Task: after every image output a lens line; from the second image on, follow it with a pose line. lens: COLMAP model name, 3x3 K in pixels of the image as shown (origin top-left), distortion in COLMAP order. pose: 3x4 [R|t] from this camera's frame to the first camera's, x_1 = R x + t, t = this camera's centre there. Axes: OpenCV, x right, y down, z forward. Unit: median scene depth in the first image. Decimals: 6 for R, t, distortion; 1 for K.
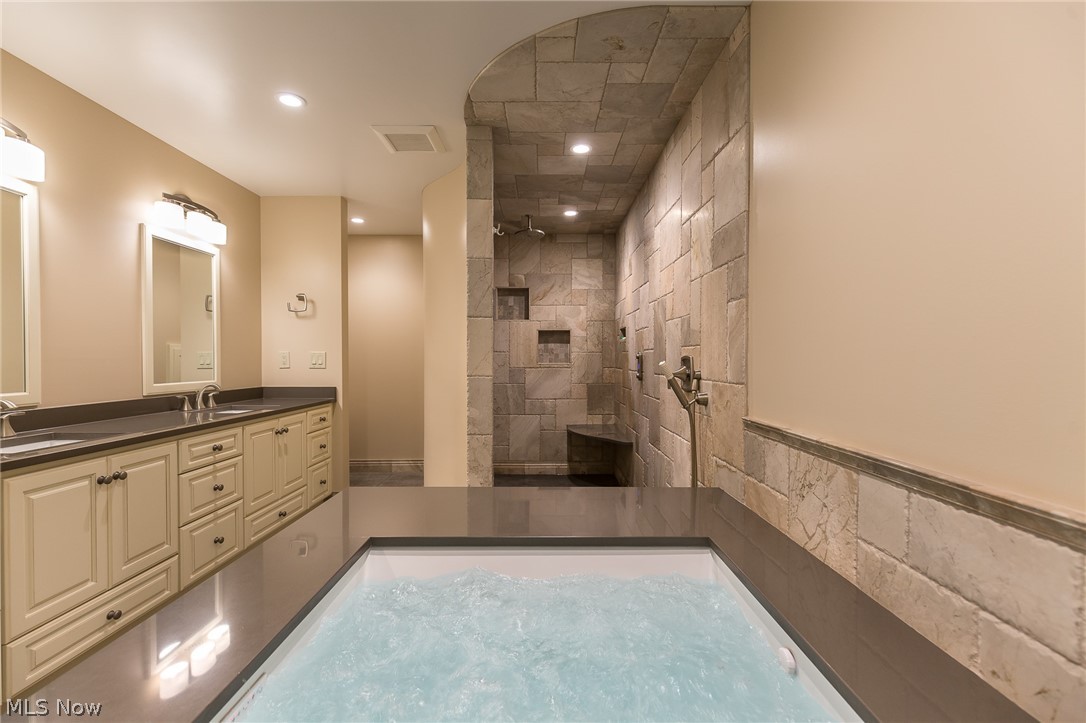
lens RADIAL K [[491.2, 0, 544.2], [0, 491.2, 362.1], [0, 0, 1]] dist [0.001177, -0.001895]
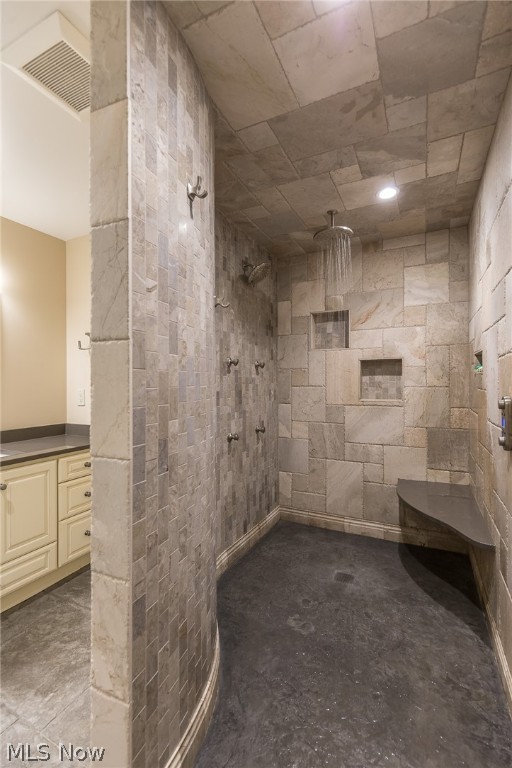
lens RADIAL K [[347.4, 0, 253.8], [0, 347.4, 381.5], [0, 0, 1]] dist [0.001177, -0.001895]
pose [[0.899263, -0.006177, -0.437364, 0.082513], [0.002559, 0.999957, -0.008862, -0.024005], [0.437400, 0.006850, 0.899241, 0.396460]]
